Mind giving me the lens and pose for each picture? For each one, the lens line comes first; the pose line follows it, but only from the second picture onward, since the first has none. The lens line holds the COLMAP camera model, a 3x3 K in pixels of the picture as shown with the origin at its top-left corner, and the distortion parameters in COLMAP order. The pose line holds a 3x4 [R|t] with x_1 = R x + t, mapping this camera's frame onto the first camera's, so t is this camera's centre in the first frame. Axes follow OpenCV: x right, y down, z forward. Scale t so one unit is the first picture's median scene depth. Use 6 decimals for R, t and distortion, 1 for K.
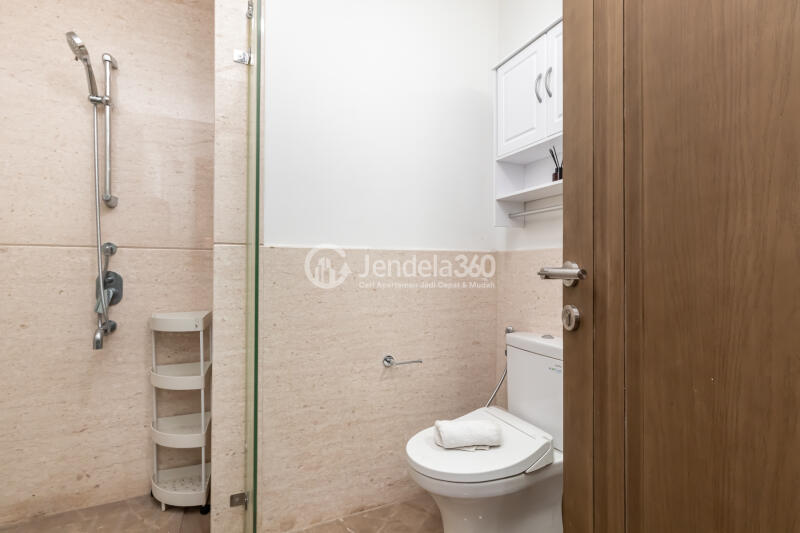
lens RADIAL K [[371.1, 0, 399.9], [0, 371.1, 267.6], [0, 0, 1]] dist [0.004273, 0.000215]
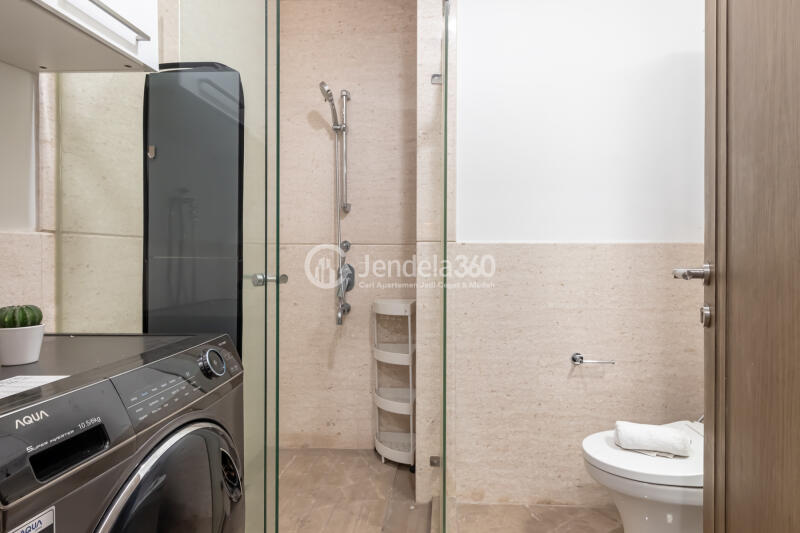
lens RADIAL K [[437.5, 0, 401.1], [0, 437.5, 263.2], [0, 0, 1]] dist [0.000906, 0.000402]
pose [[0.862854, 0.003636, -0.505440, 0.142919], [0.003831, 0.999898, 0.013734, -0.013659], [0.505439, -0.013787, 0.862752, -0.204064]]
